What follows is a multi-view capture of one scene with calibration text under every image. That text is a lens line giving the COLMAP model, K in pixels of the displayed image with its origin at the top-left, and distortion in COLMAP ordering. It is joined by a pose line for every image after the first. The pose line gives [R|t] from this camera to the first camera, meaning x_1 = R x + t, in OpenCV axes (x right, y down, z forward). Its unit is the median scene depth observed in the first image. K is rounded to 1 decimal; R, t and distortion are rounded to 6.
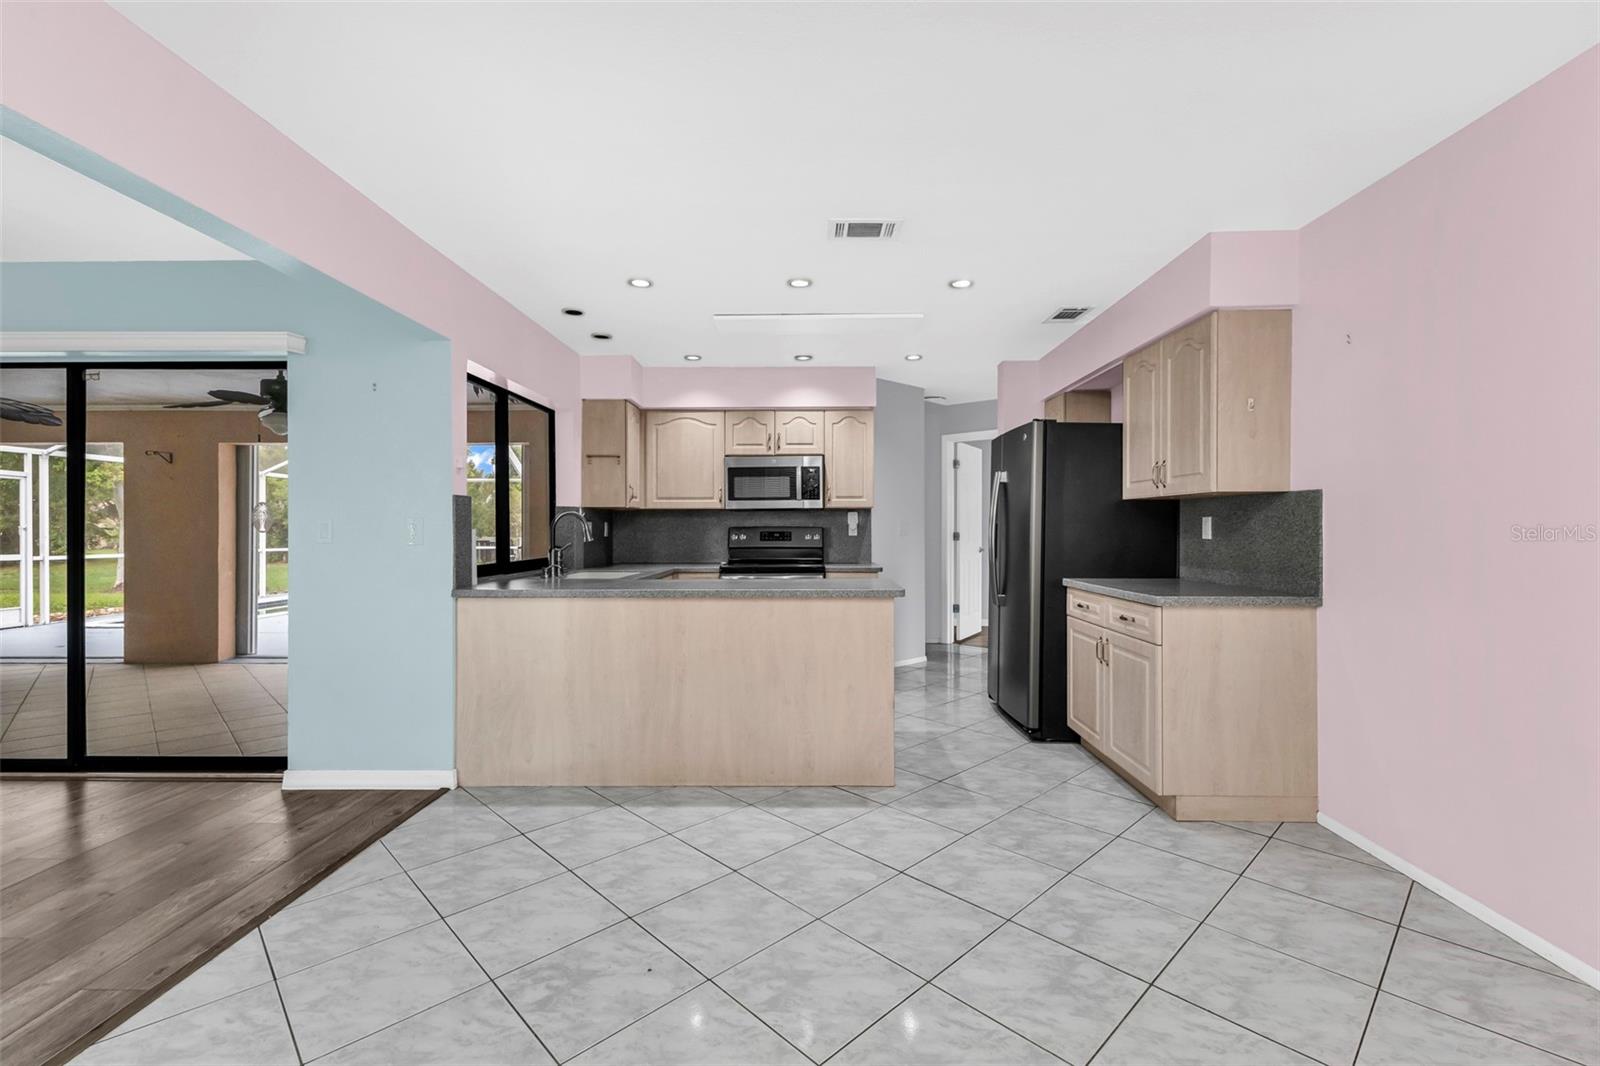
lens RADIAL K [[692.2, 0, 802.9], [0, 692.2, 530.2], [0, 0, 1]] dist [0.007359, -0.000712]
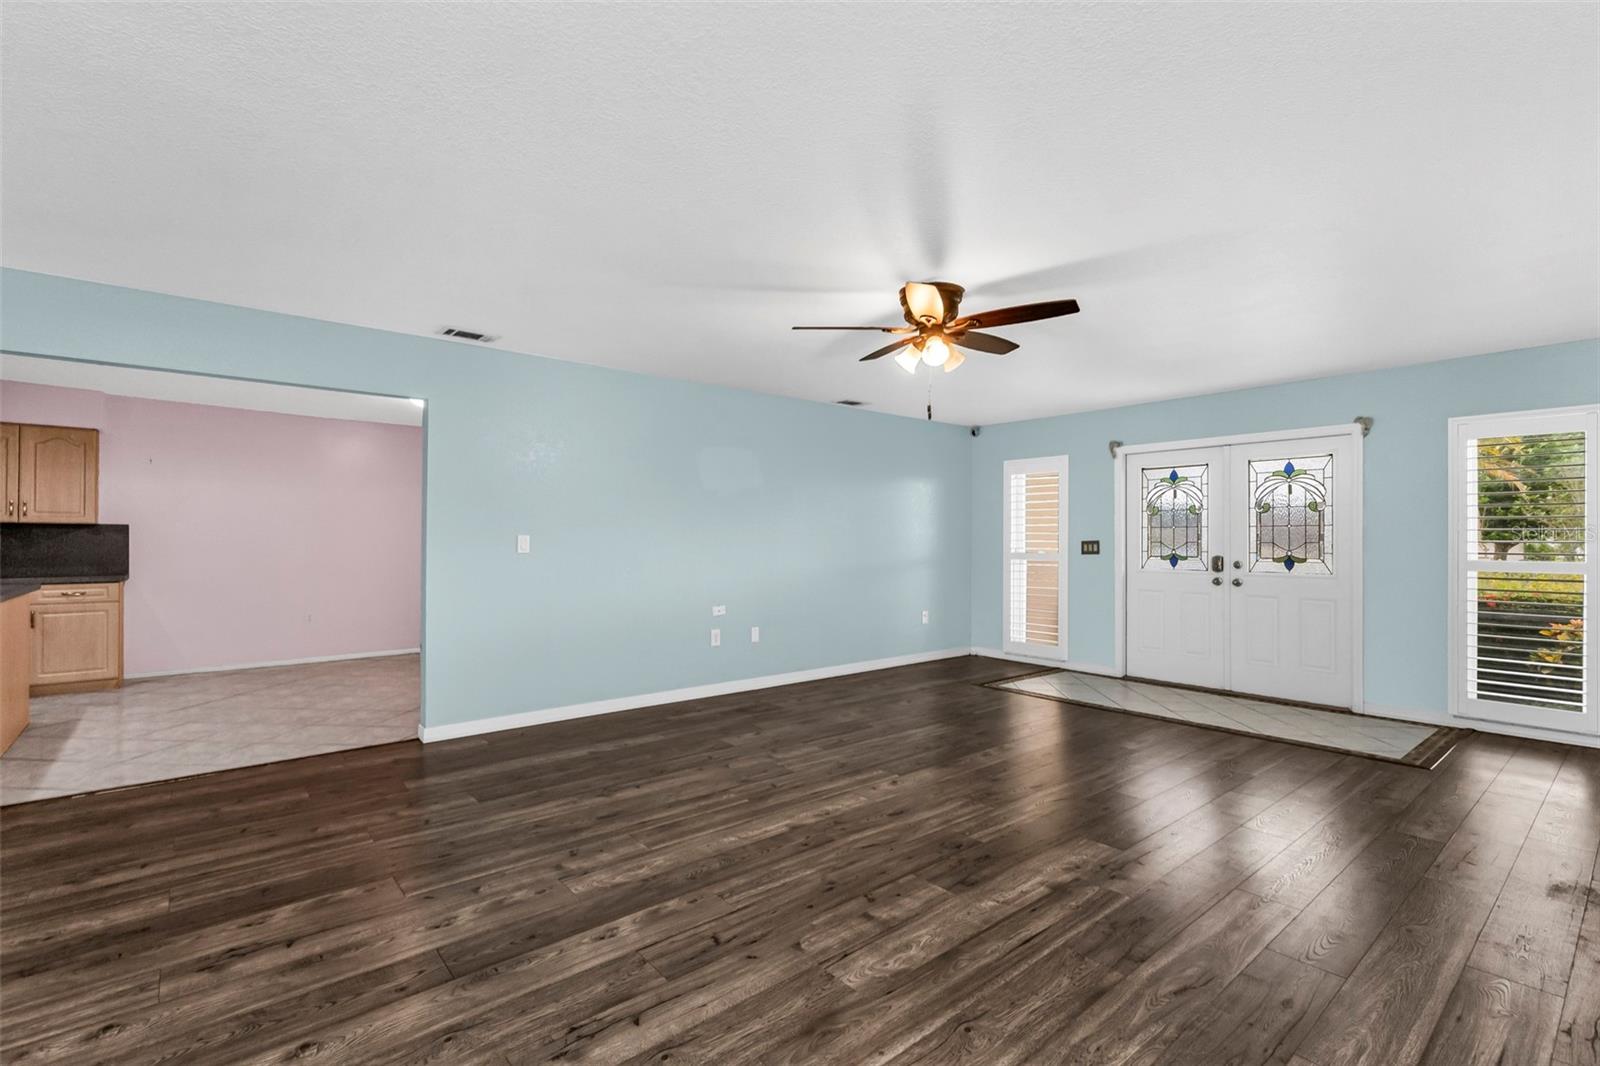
lens RADIAL K [[719.1, 0, 795.4], [0, 719.1, 539.6], [0, 0, 1]] dist [0.016575, -0.008216]
pose [[-0.661431, 0.006742, 0.749975, -1.694524], [-0.001807, 0.999942, -0.010582, 0.005471], [-0.750003, -0.008354, -0.661381, 0.679378]]
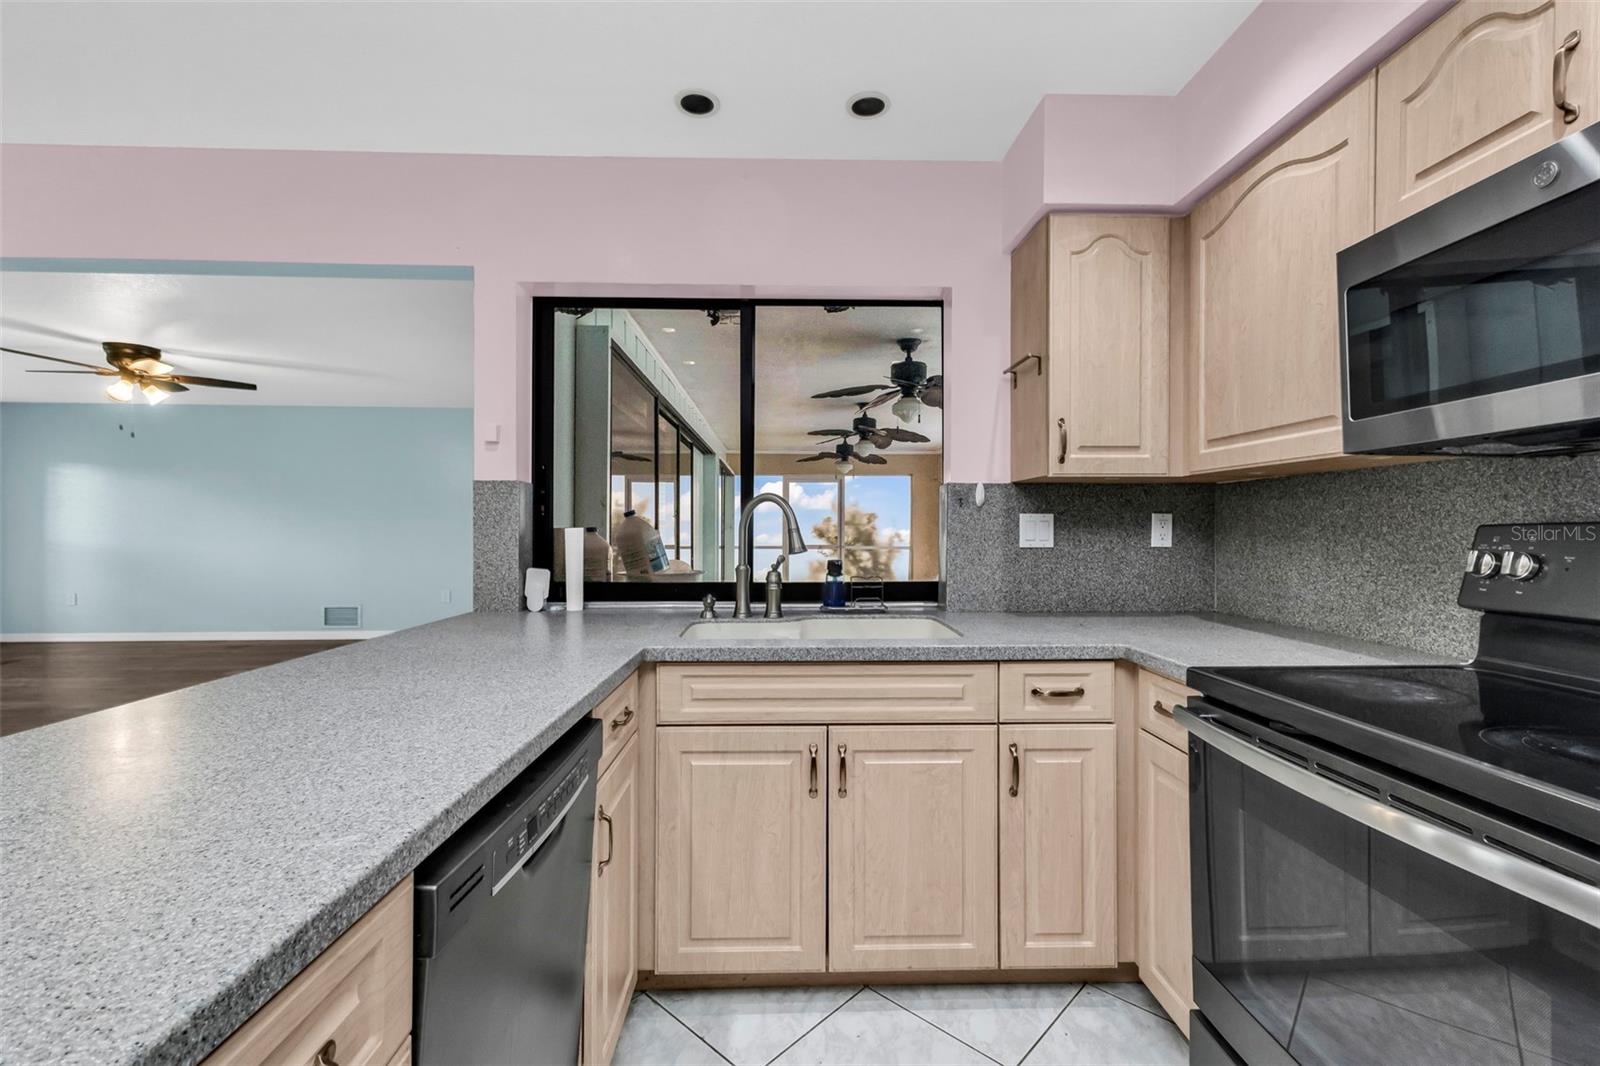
lens RADIAL K [[692.2, 0, 802.9], [0, 692.2, 530.2], [0, 0, 1]] dist [0.007359, -0.000712]
pose [[0.045094, 0.007442, -0.998955, 0.190058], [-0.004031, 0.999965, 0.007267, -0.004741], [0.998975, 0.003699, 0.045123, 1.100841]]
